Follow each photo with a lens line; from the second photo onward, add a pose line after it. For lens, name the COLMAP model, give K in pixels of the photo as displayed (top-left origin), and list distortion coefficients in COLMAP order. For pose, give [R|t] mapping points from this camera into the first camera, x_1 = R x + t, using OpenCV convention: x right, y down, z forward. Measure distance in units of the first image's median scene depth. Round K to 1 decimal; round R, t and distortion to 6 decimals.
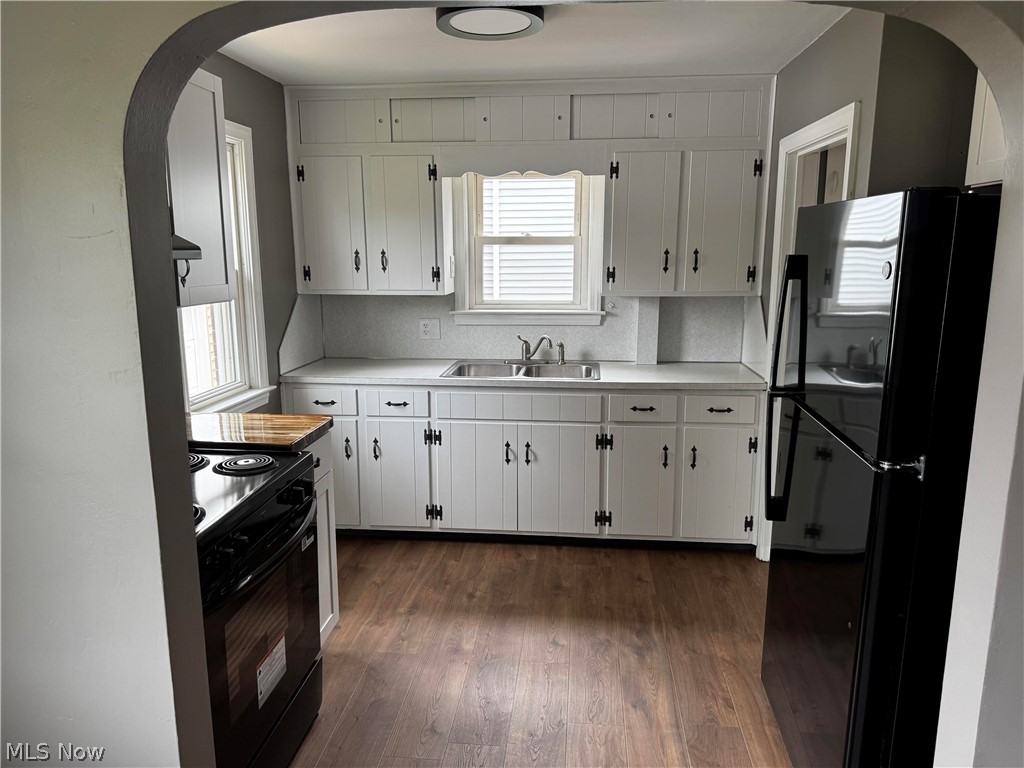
lens RADIAL K [[718.7, 0, 512.0], [0, 718.7, 384.0], [0, 0, 1]] dist [0.138673, -0.186122]
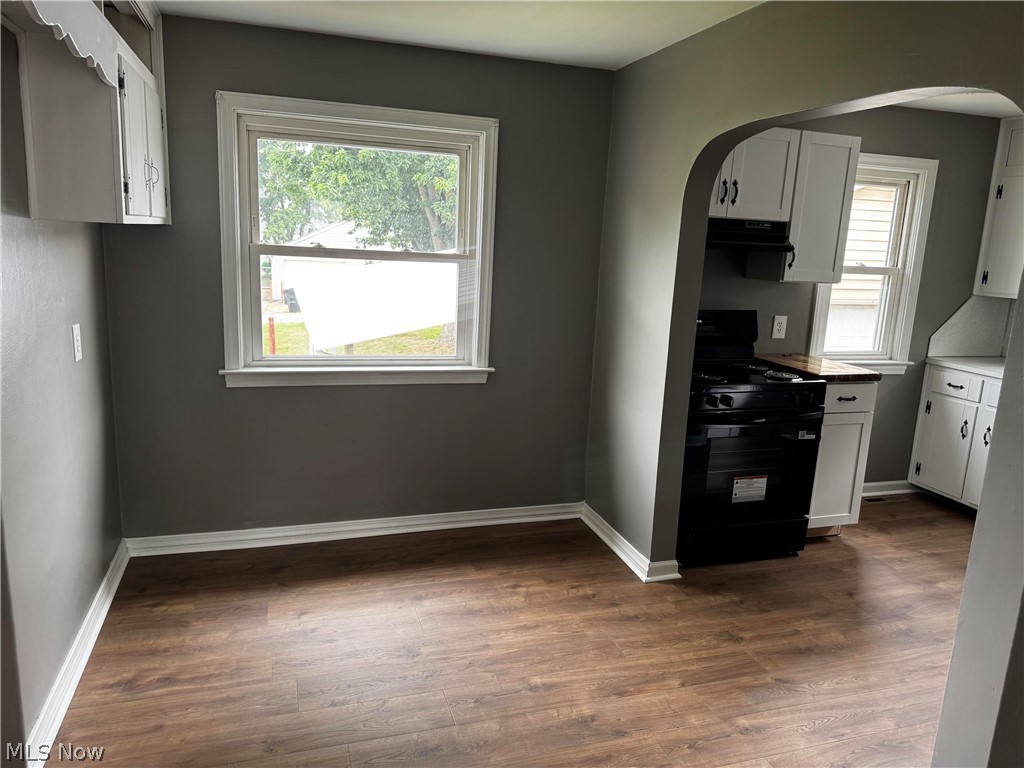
lens RADIAL K [[718.7, 0, 512.0], [0, 718.7, 384.0], [0, 0, 1]] dist [0.138673, -0.186122]
pose [[0.411339, 0.199739, -0.889328, 0.522560], [-0.217387, 0.969037, 0.117093, 0.040485], [0.885180, 0.145163, 0.442023, -0.163376]]
